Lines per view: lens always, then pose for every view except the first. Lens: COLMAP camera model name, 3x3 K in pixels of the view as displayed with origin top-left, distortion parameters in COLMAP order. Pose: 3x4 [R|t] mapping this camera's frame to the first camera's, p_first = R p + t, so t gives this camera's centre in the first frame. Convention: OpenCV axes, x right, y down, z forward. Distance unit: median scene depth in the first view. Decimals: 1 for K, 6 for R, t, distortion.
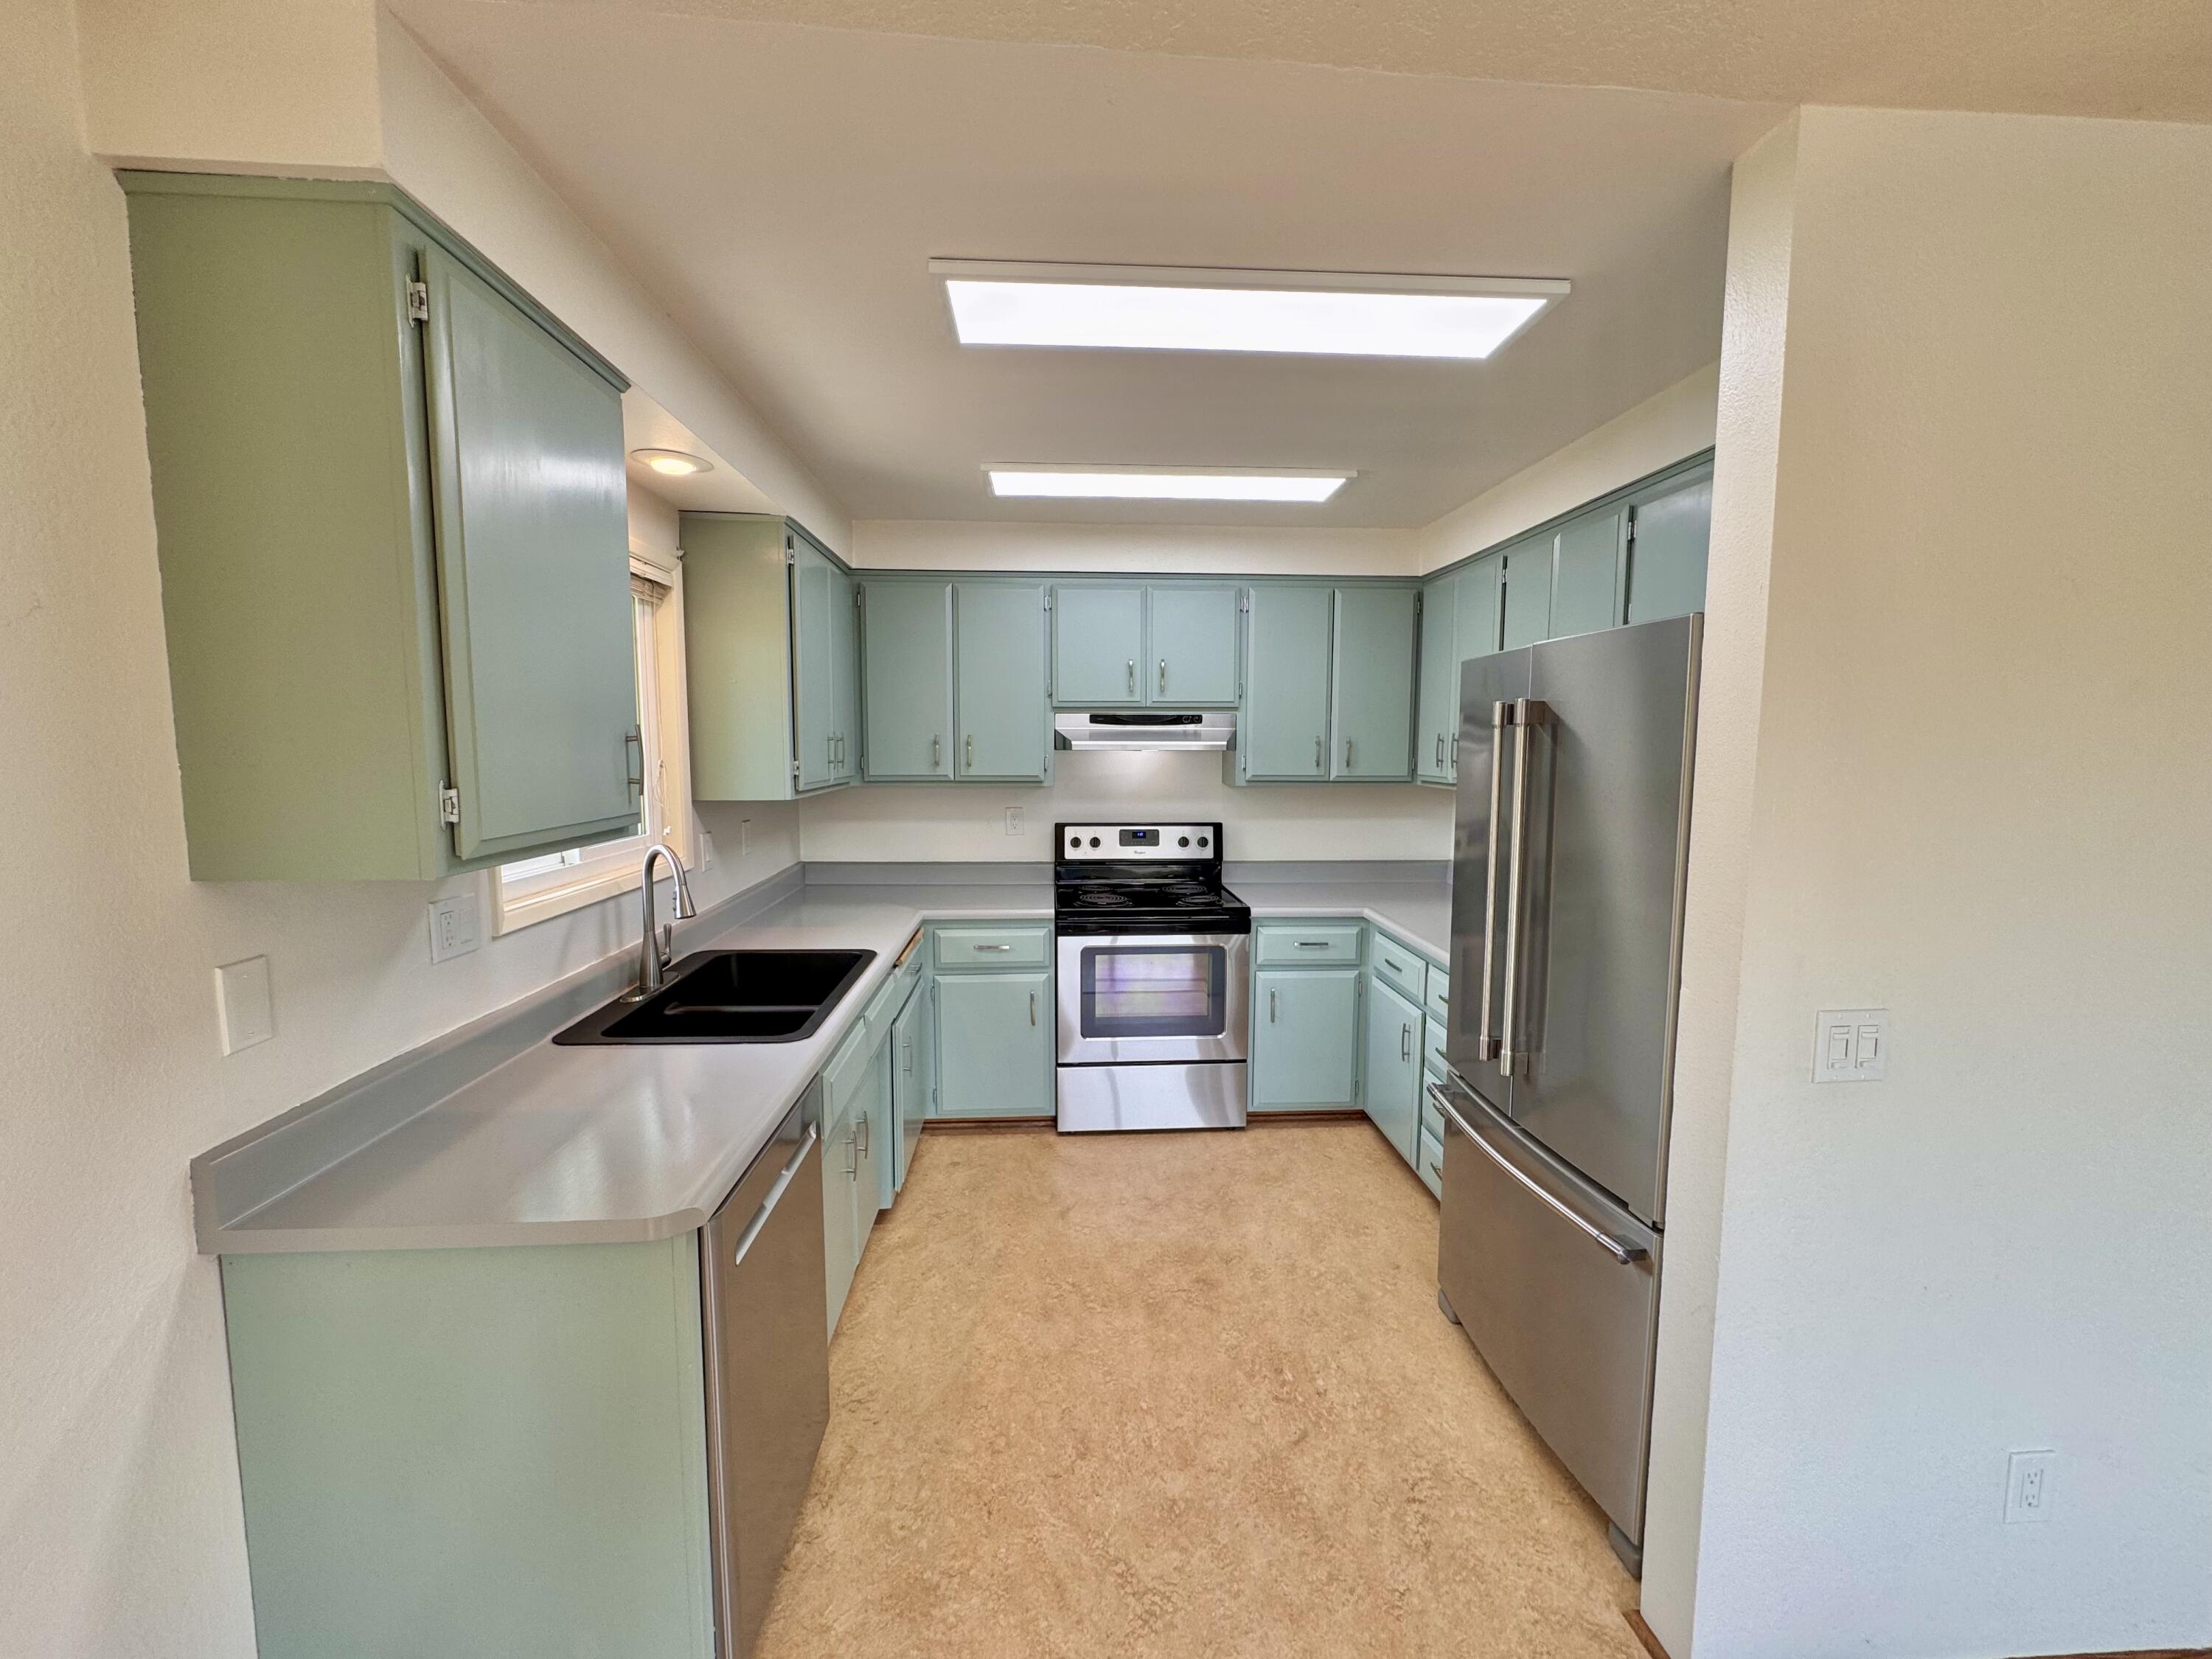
lens RADIAL K [[877.3, 0, 1108.6], [0, 877.3, 826.9], [0, 0, 1]] dist [-0.001534, 0.000524]
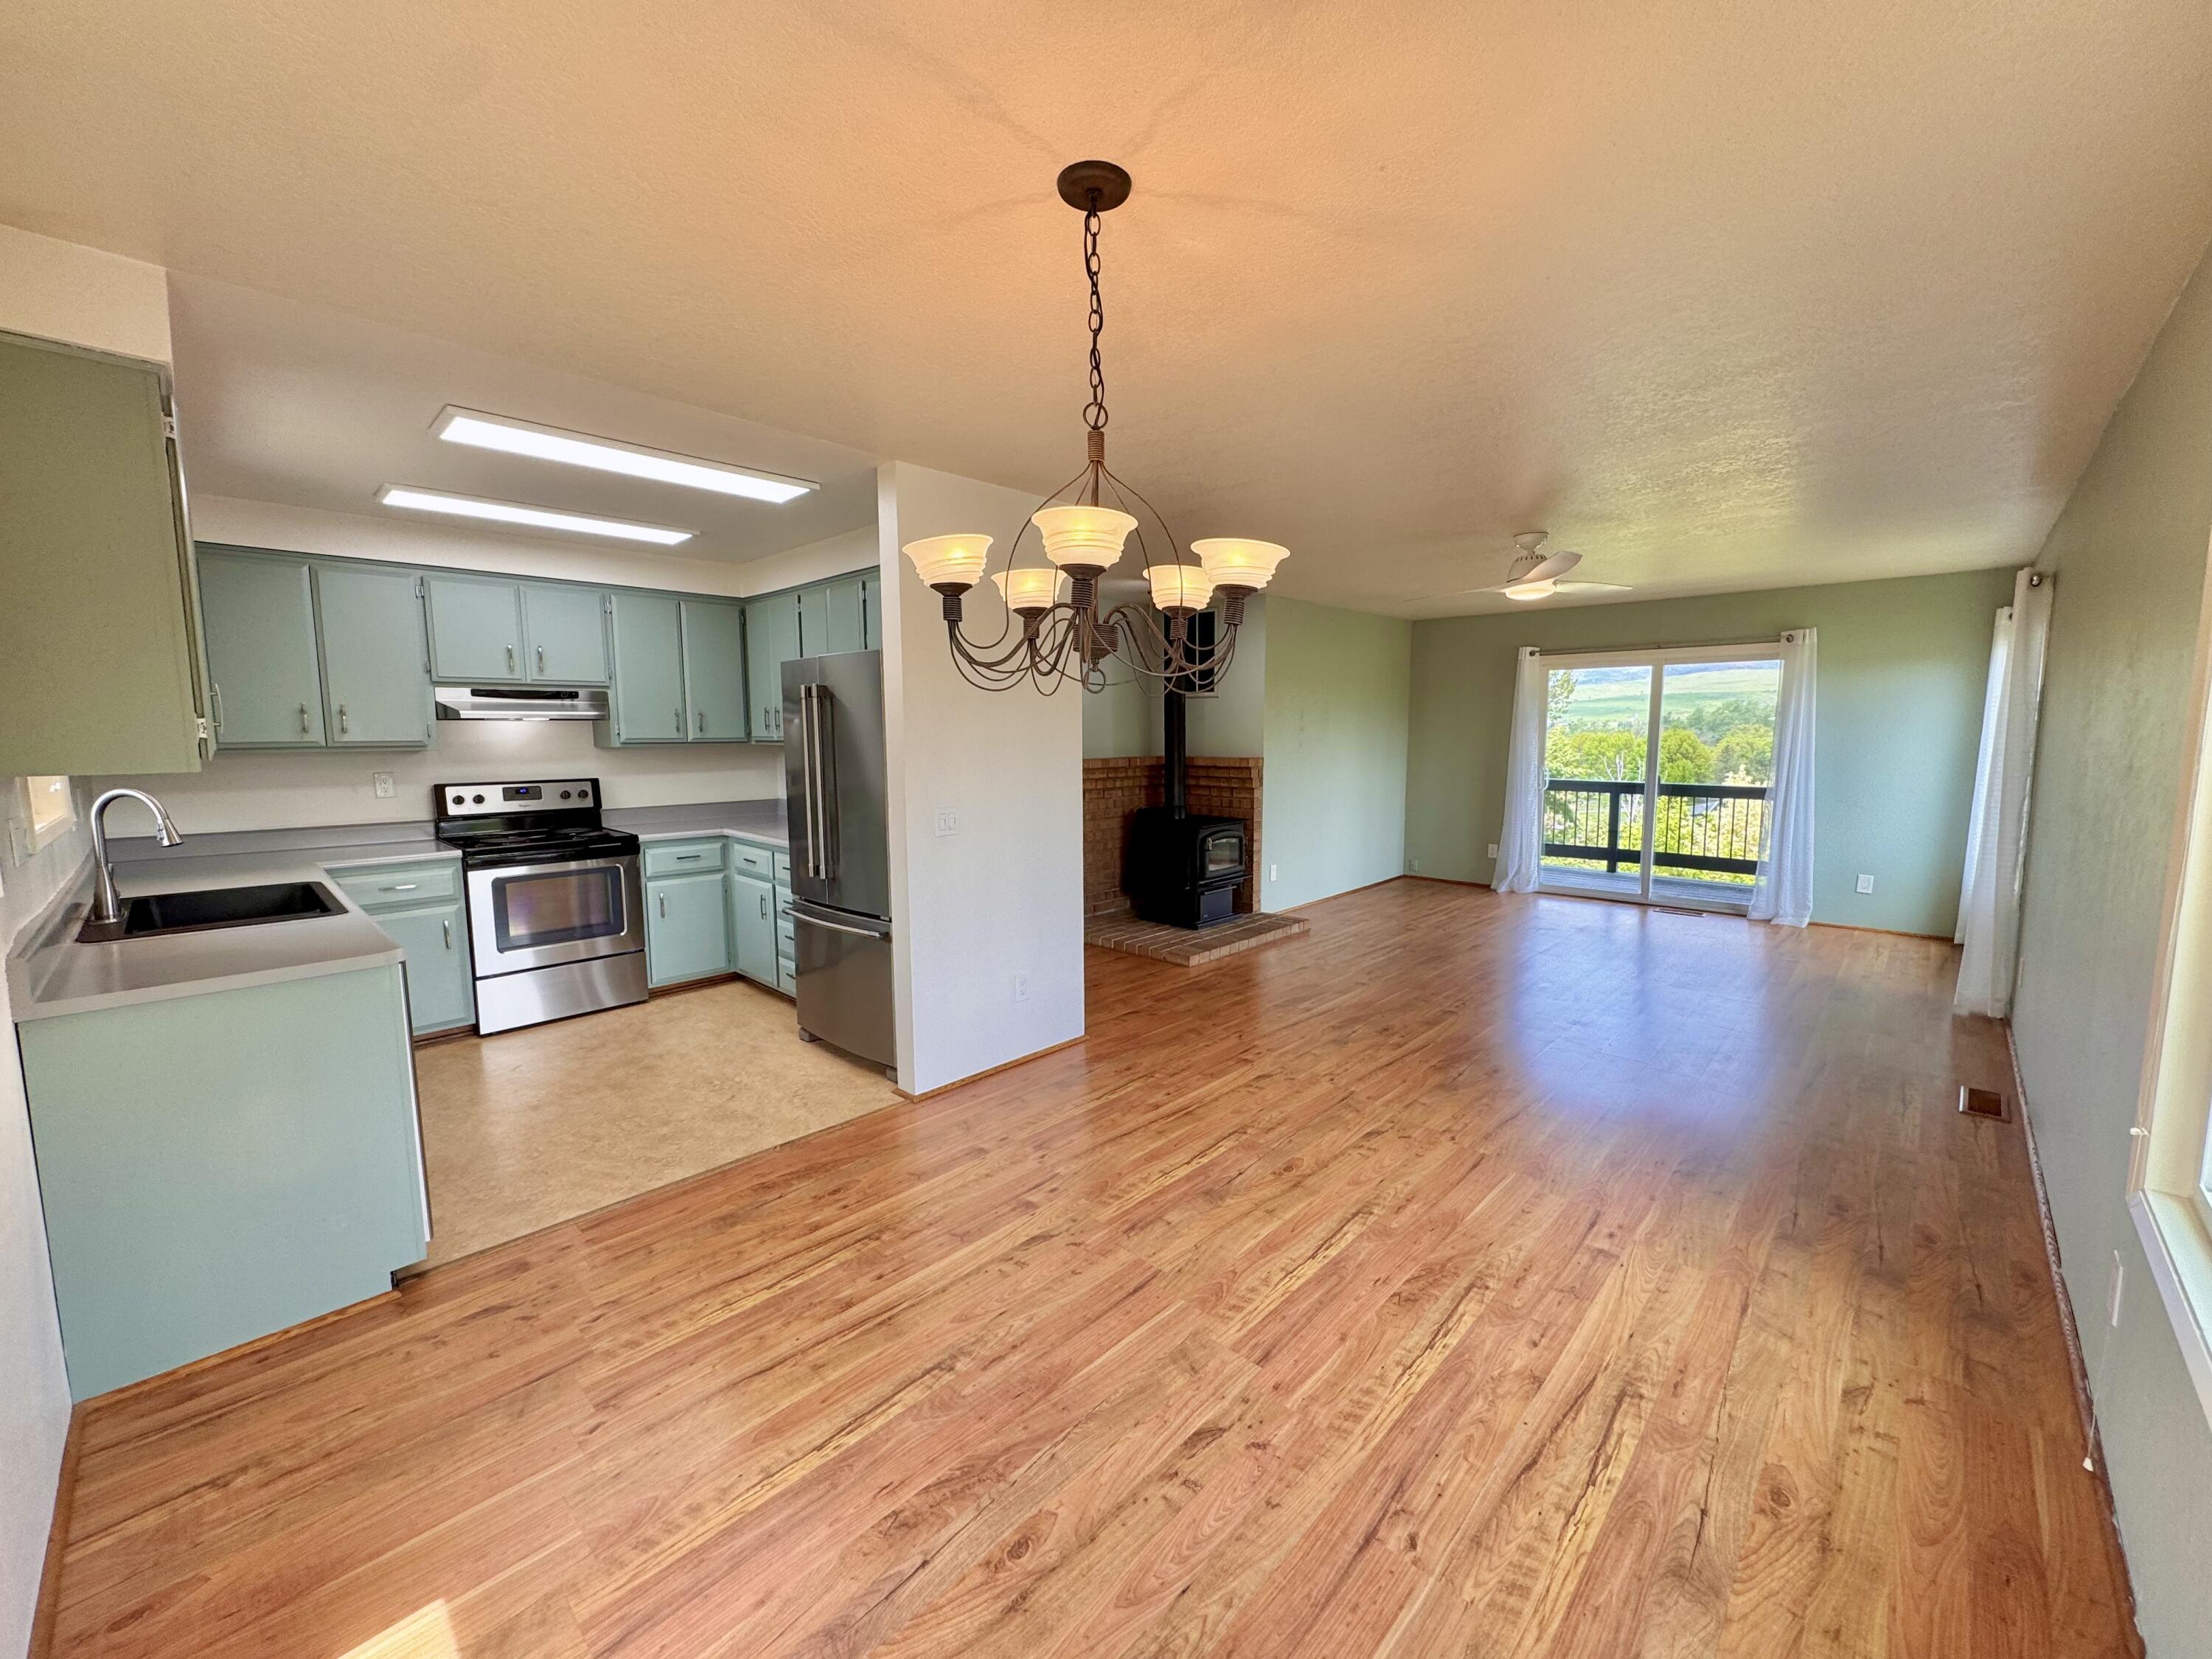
lens RADIAL K [[877.3, 0, 1104.9], [0, 877.3, 826.1], [0, 0, 1]] dist [-0.001534, 0.000524]
pose [[0.735737, -0.080794, 0.672431, -0.212692], [0.071358, 0.996580, 0.041665, 0.072095], [-0.673498, 0.017328, 0.738986, -0.473620]]
